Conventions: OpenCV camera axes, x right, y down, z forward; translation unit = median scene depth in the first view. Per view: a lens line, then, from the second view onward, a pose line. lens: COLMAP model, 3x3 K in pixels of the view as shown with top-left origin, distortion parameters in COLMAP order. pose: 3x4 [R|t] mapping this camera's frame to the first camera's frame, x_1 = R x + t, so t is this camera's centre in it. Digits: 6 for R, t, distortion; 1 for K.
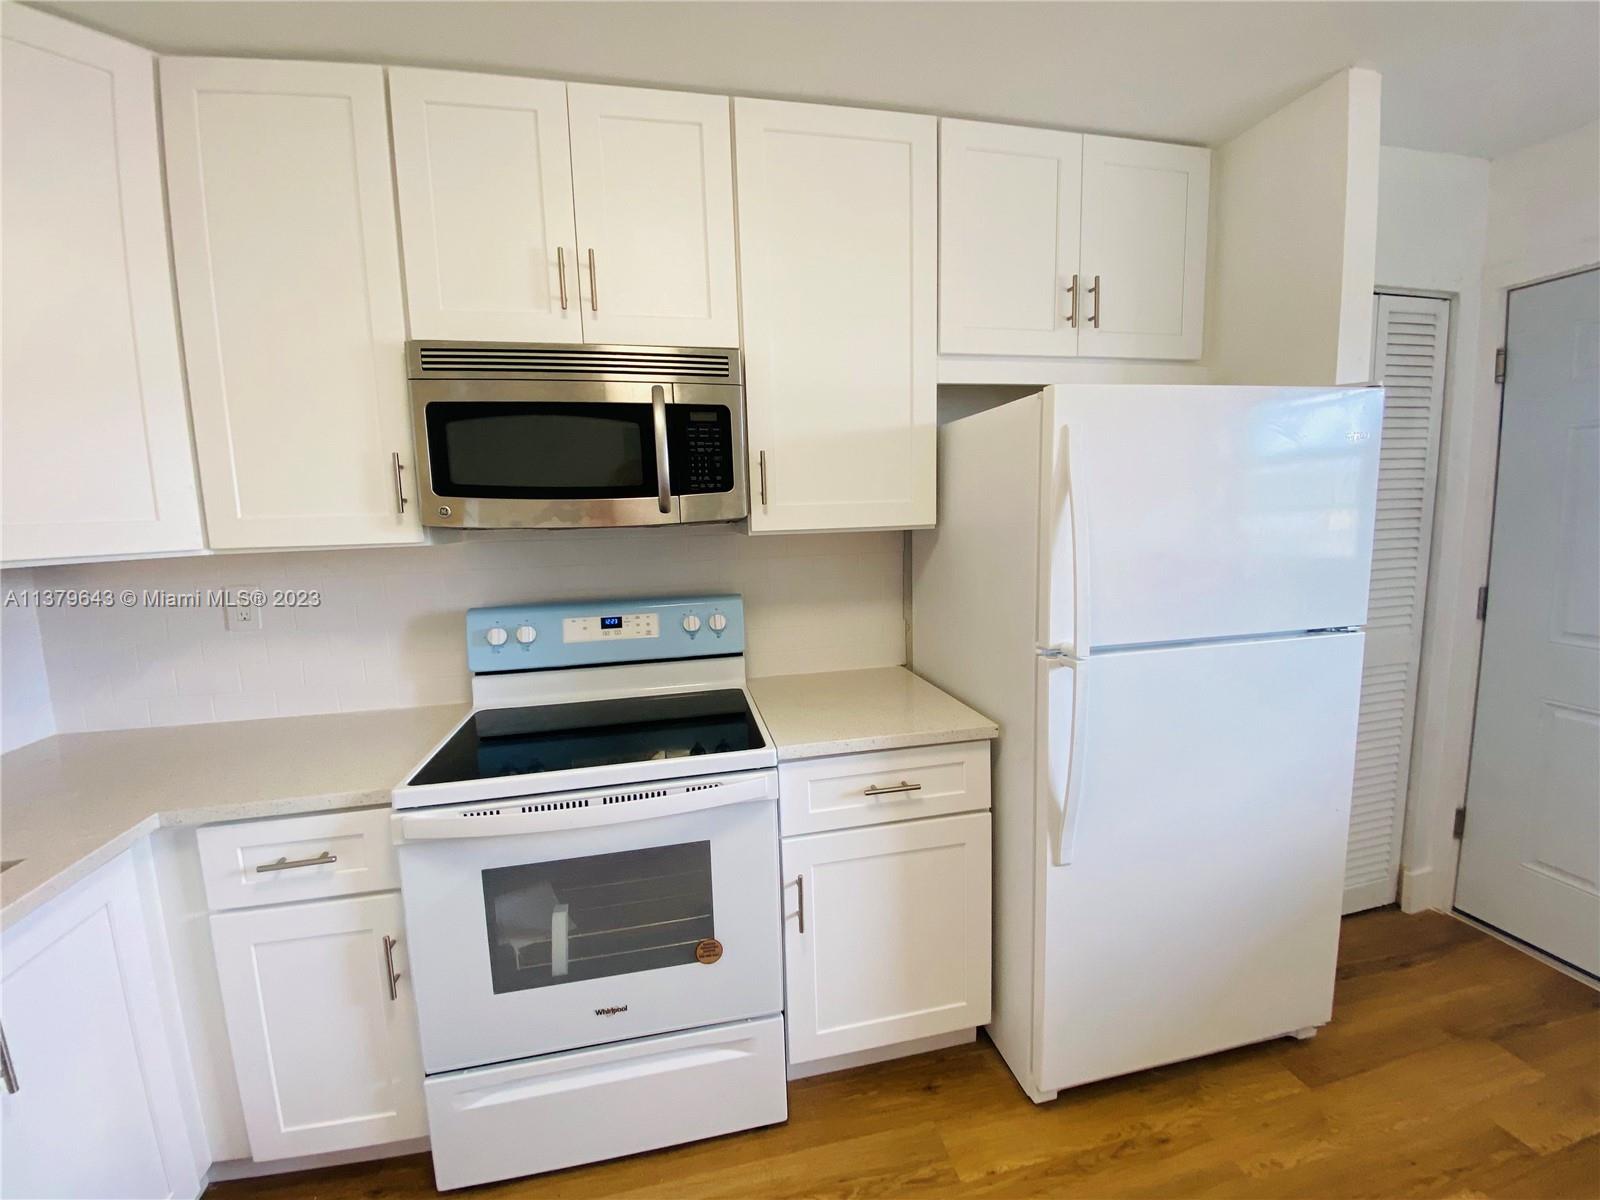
lens RADIAL K [[645.3, 0, 797.7], [0, 645.3, 593.1], [0, 0, 1]] dist [0.020693, -0.020931]
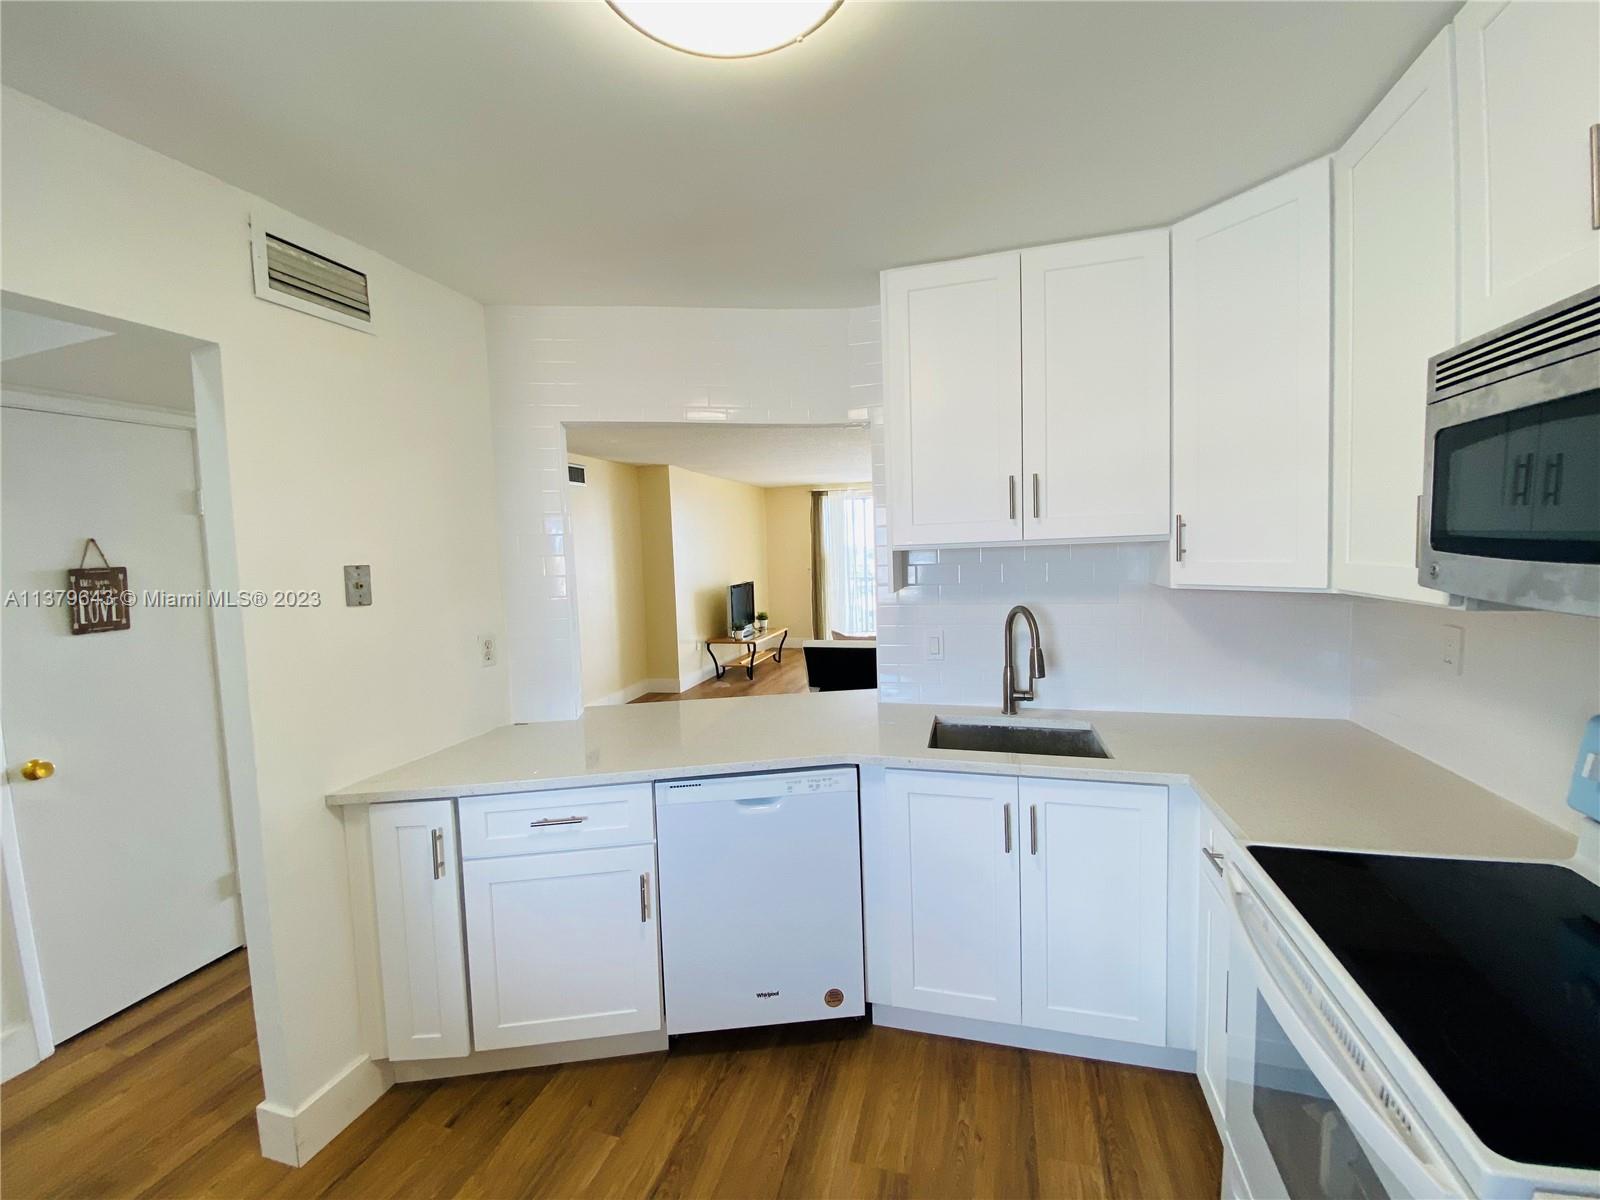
lens RADIAL K [[645.3, 0, 797.7], [0, 645.3, 593.1], [0, 0, 1]] dist [0.020693, -0.020931]
pose [[-0.463784, 0.103935, -0.879830, 0.480354], [-0.066350, 0.986231, 0.151479, -0.164316], [0.883460, 0.128631, -0.450502, 0.686939]]
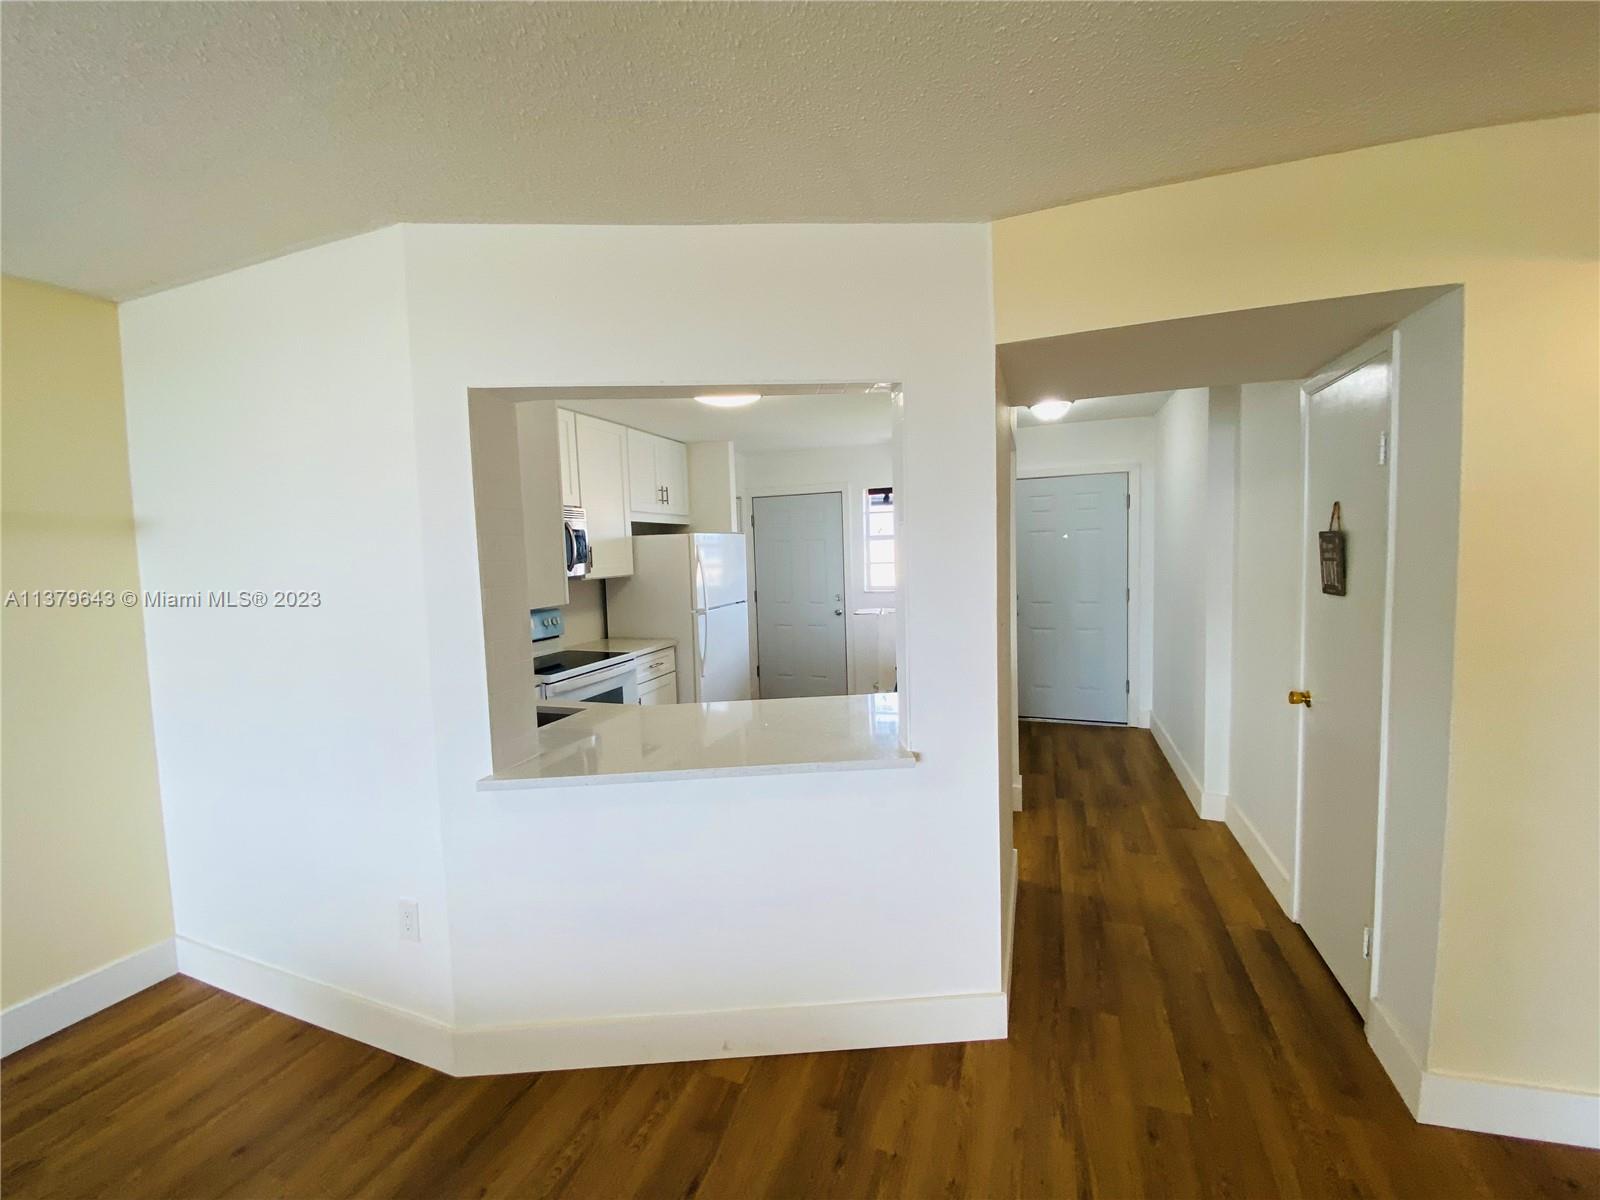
lens RADIAL K [[645.3, 0, 797.7], [0, 645.3, 593.1], [0, 0, 1]] dist [0.020693, -0.020931]
pose [[0.536729, -0.043173, 0.842649, -1.932196], [0.120458, 0.992381, -0.025882, 0.135887], [-0.835112, 0.115395, 0.537841, -1.115333]]
